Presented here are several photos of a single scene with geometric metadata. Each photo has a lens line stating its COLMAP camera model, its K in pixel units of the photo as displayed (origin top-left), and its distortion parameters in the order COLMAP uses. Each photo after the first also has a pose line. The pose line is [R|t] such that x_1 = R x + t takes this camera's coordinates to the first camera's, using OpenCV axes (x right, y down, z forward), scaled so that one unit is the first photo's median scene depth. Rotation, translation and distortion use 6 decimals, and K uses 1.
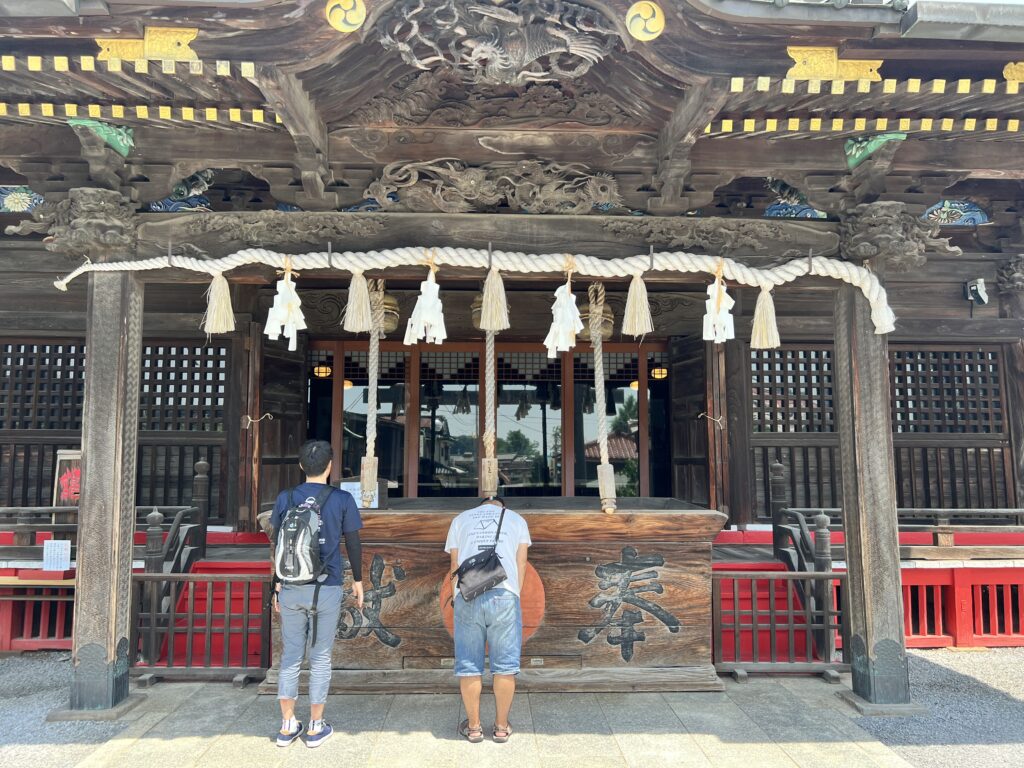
lens RADIAL K [[783.7, 0, 512.0], [0, 783.7, 384.0], [0, 0, 1]] dist [0.089762, -0.130391]
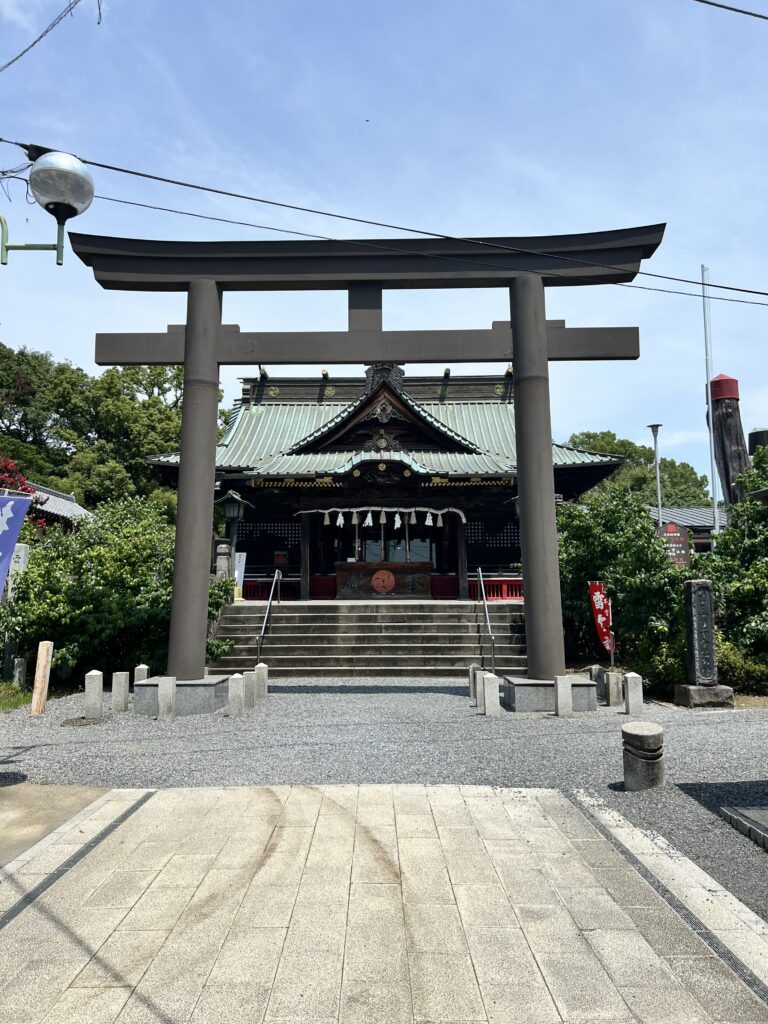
lens RADIAL K [[783.7, 0, 384.0], [0, 783.7, 512.0], [0, 0, 1]] dist [0.089762, -0.130391]
pose [[0.998377, -0.008523, -0.056311, 0.253543], [0.008521, 0.999964, -0.000276, -0.136763], [0.056311, -0.000204, 0.998413, -3.773760]]
